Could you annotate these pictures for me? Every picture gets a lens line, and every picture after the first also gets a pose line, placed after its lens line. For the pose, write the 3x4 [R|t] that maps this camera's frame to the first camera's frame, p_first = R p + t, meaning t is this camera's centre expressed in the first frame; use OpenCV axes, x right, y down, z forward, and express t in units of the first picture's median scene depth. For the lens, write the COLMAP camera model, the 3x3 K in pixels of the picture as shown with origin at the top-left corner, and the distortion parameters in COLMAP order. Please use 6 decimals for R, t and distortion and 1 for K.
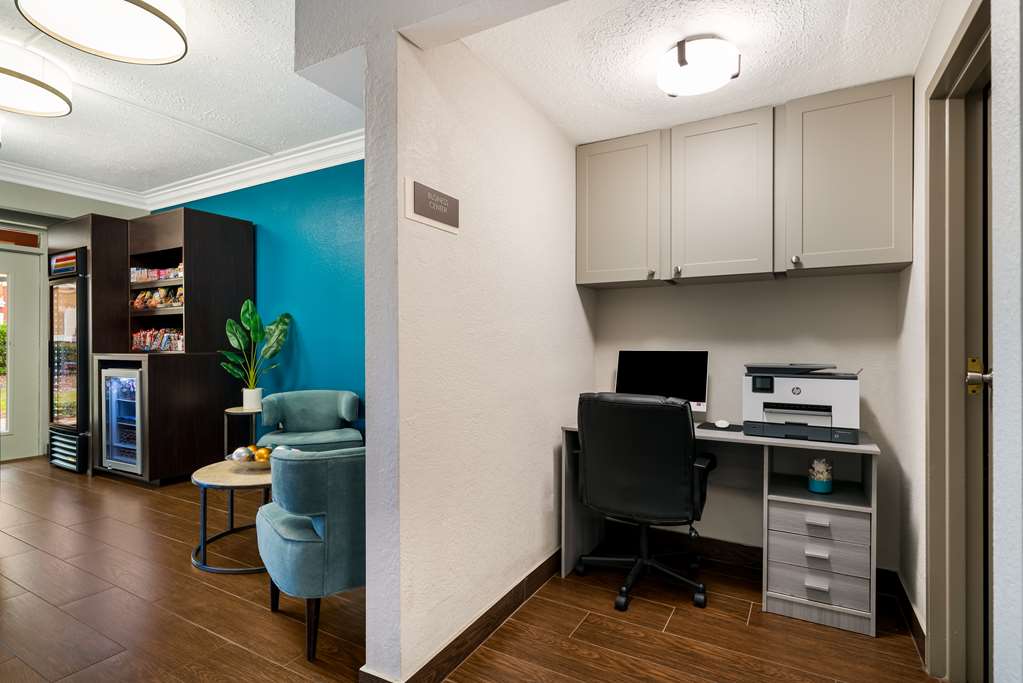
lens RADIAL K [[498.2, 0, 515.4], [0, 498.2, 343.7], [0, 0, 1]] dist [0.001241, 0.001352]
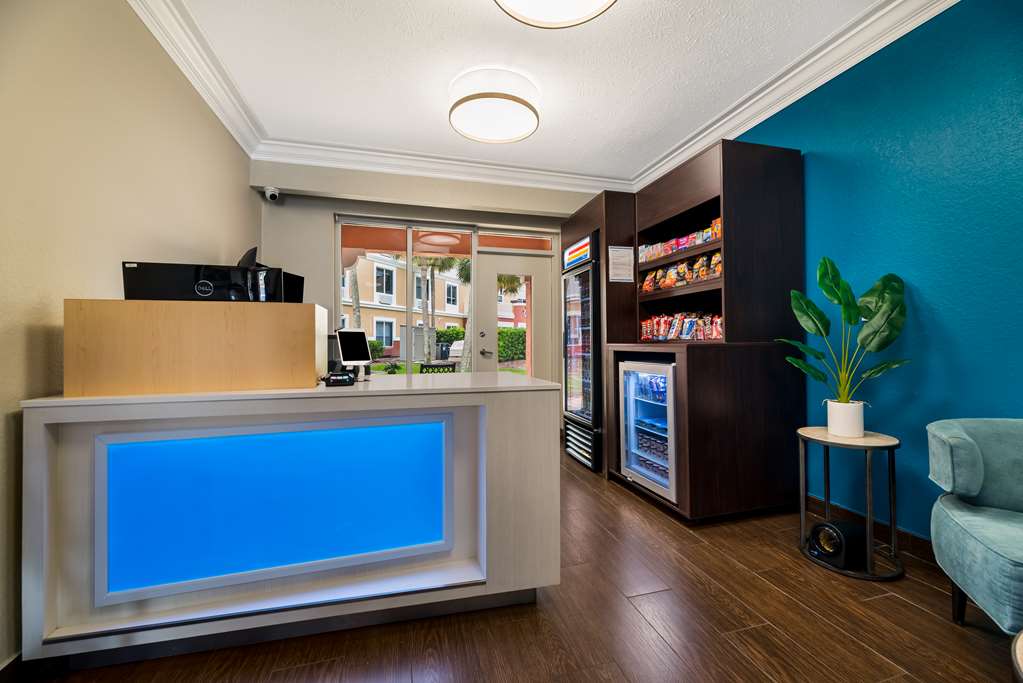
lens RADIAL K [[413.8, 0, 512.7], [0, 413.8, 340.5], [0, 0, 1]] dist [0.000537, -0.000005]
pose [[0.704544, -0.007005, -0.709625, -0.441624], [0.004766, 0.999975, -0.005139, 0.016856], [0.709644, 0.000239, 0.704561, 0.354002]]
